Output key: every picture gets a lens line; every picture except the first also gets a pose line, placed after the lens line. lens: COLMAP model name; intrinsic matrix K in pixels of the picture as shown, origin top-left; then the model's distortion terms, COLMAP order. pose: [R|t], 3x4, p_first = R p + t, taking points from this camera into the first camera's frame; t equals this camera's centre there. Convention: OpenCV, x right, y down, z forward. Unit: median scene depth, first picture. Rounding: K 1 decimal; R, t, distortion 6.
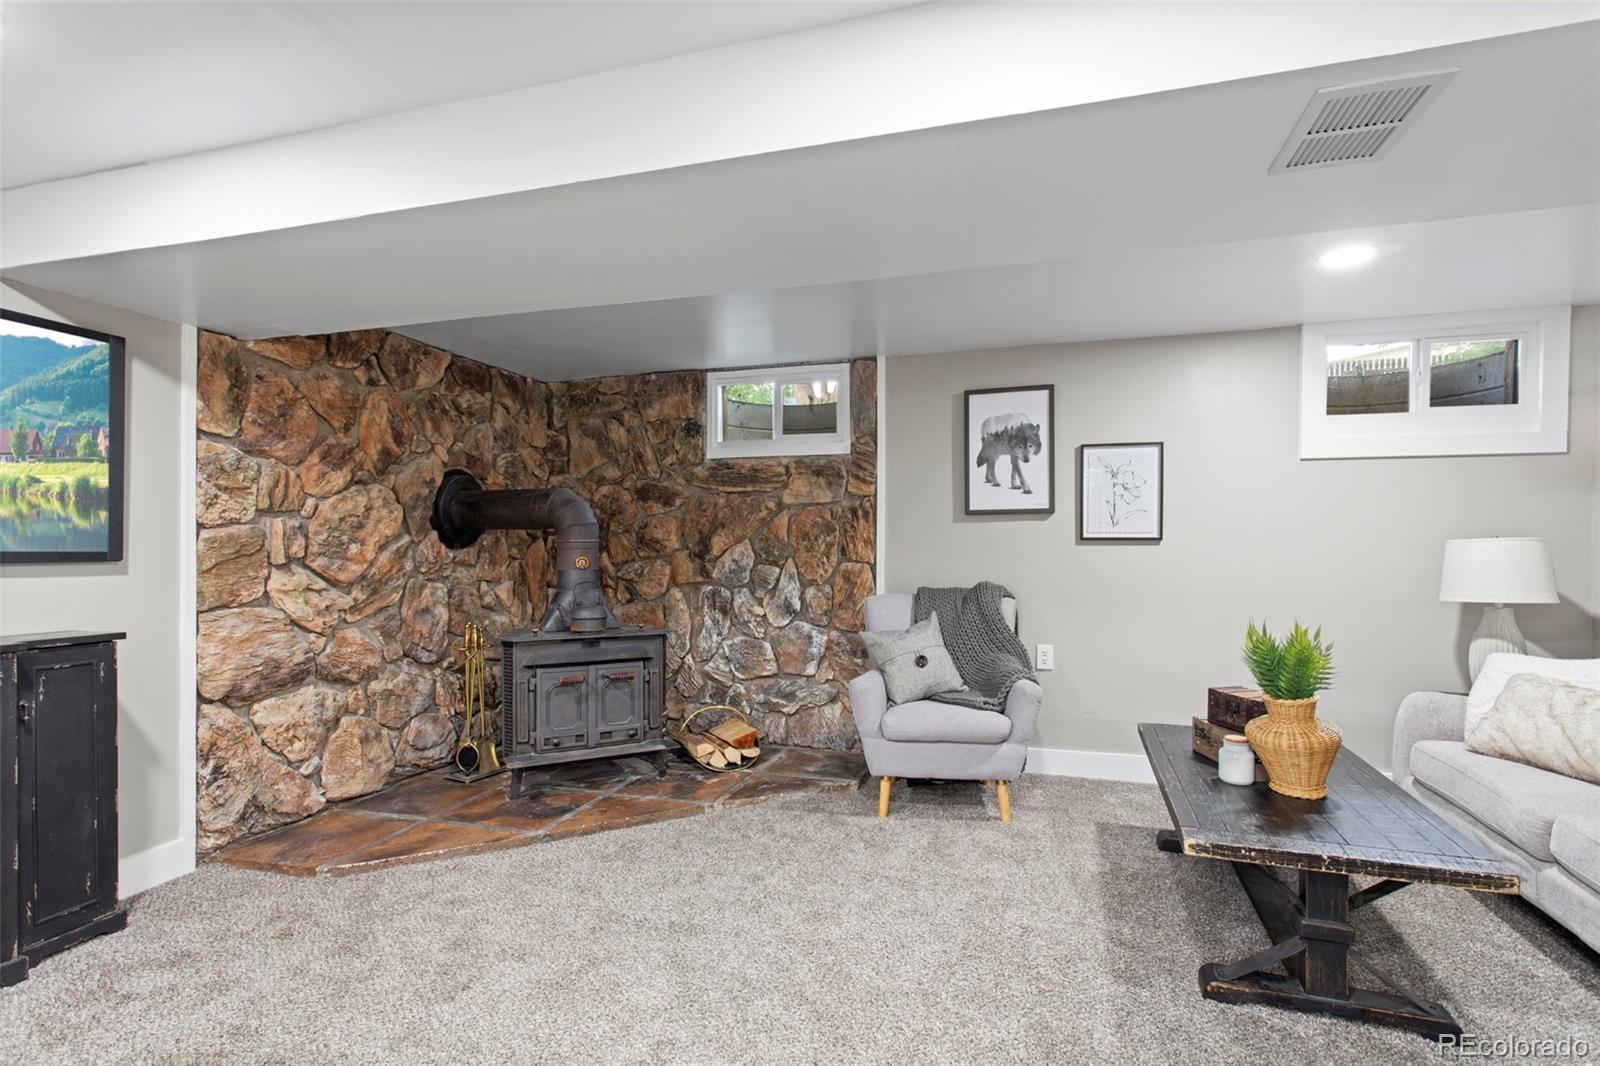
lens RADIAL K [[775.8, 0, 799.8], [0, 775.8, 539.7], [0, 0, 1]] dist [0.003932, 0.000894]
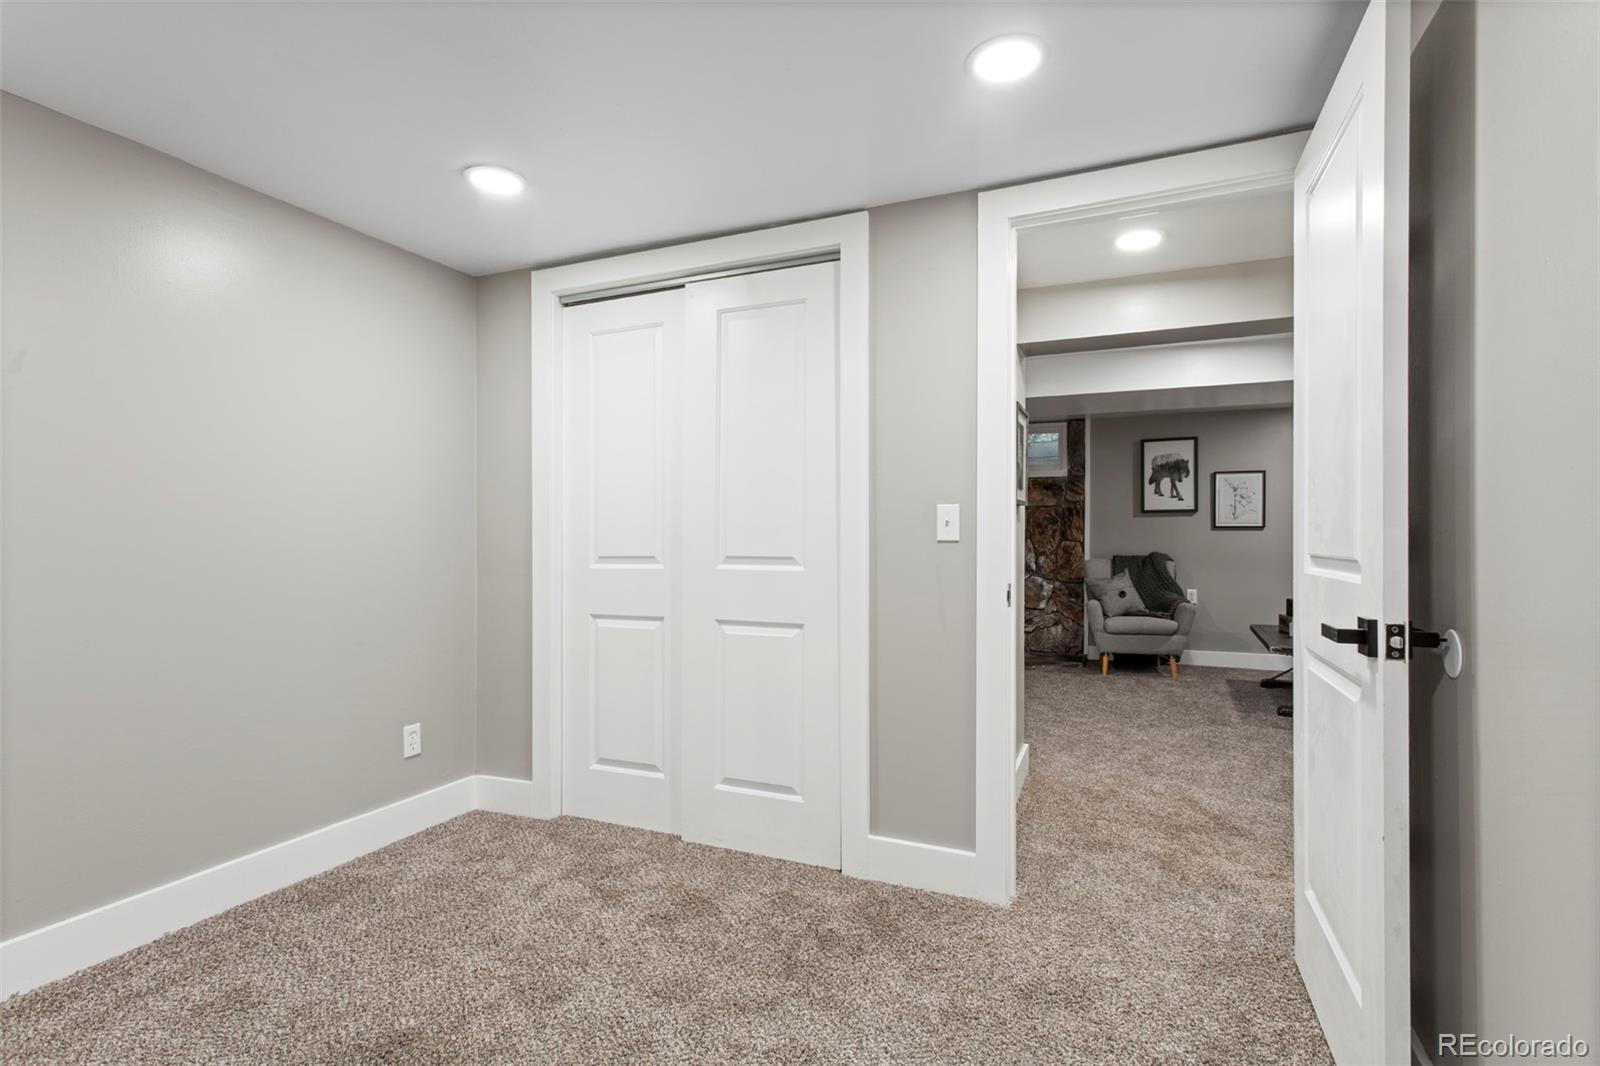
lens RADIAL K [[775.8, 0, 798.8], [0, 775.8, 533.6], [0, 0, 1]] dist [0.003932, 0.000894]
pose [[0.993408, 0.001214, -0.114624, -0.342166], [-0.001190, 0.999999, 0.000280, 0.013989], [0.114624, -0.000141, 0.993409, -0.784971]]
